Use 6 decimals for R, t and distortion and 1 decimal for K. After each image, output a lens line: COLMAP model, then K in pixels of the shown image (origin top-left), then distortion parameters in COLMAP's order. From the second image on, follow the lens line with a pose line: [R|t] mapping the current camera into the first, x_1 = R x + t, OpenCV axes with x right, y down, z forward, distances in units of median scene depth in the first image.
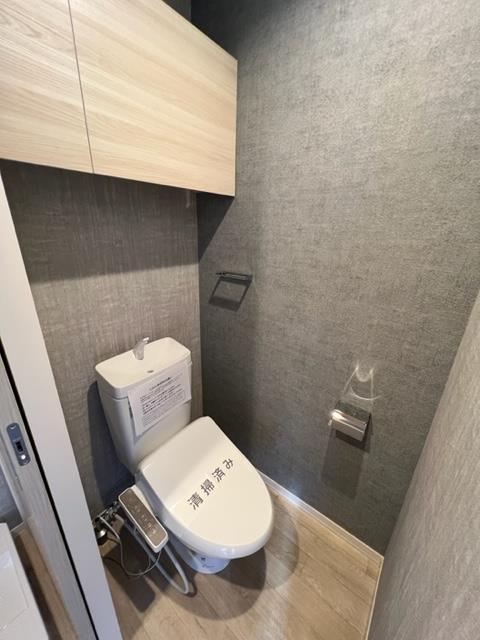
lens RADIAL K [[256.4, 0, 241.7], [0, 256.4, 319.6], [0, 0, 1]] dist [-0.000404, -0.000195]
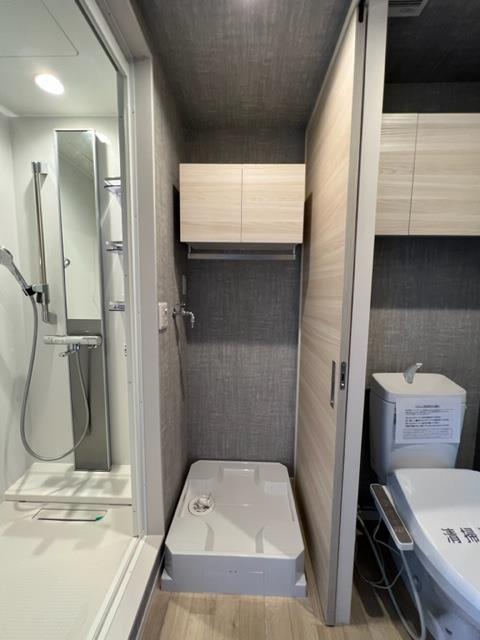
lens RADIAL K [[256.4, 0, 241.7], [0, 256.4, 319.6], [0, 0, 1]] dist [-0.000404, -0.000195]
pose [[0.596811, 0.062830, -0.799918, 0.057039], [-0.269063, 0.954879, -0.125744, 0.239897], [0.755924, 0.290274, 0.586787, -0.326996]]
